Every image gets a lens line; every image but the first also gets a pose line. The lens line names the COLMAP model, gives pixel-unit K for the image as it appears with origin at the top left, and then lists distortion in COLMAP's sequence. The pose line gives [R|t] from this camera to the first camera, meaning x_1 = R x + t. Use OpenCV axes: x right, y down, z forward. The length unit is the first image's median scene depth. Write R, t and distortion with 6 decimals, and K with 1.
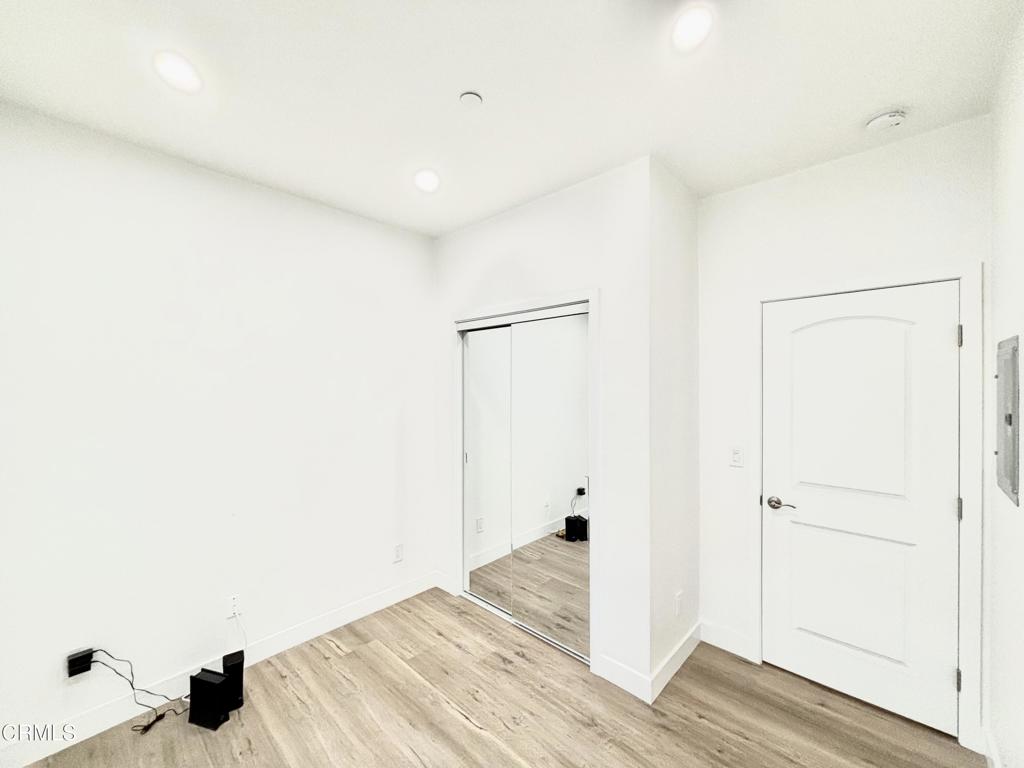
lens RADIAL K [[413.3, 0, 512.0], [0, 413.3, 384.0], [0, 0, 1]] dist [0.000674, -0.000056]
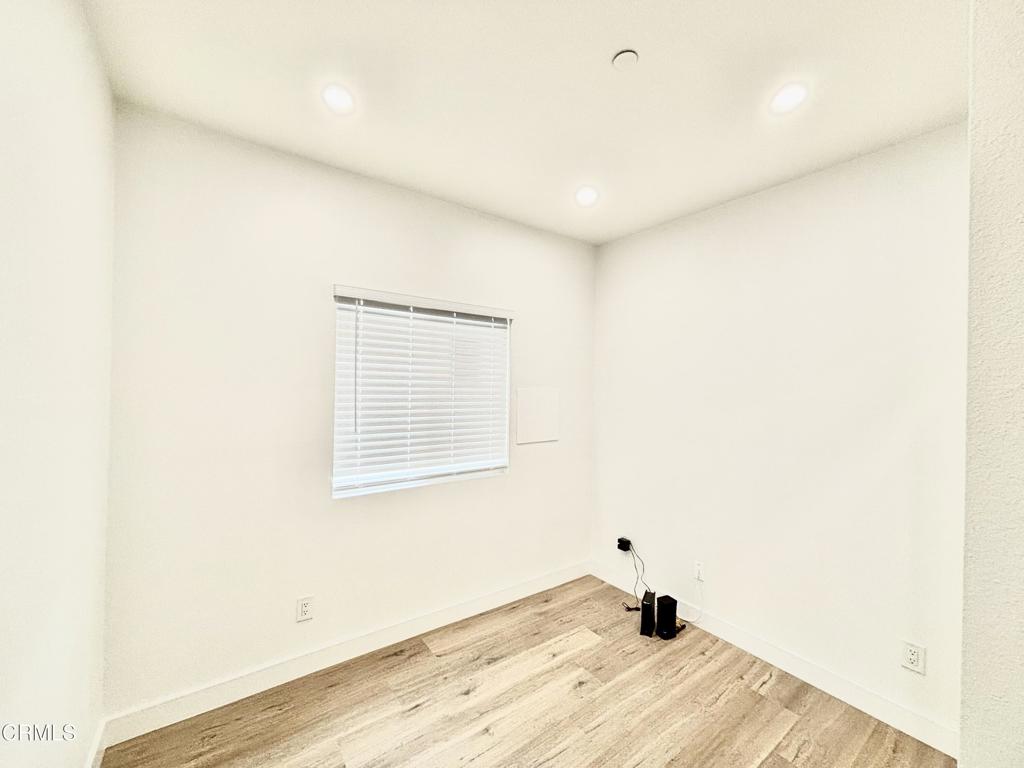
lens RADIAL K [[413.3, 0, 512.0], [0, 413.3, 384.0], [0, 0, 1]] dist [0.000674, -0.000056]
pose [[-0.178236, -0.000523, -0.983988, 0.661234], [-0.017395, 0.999845, 0.002620, 0.002233], [0.983834, 0.017583, -0.178217, 0.742347]]
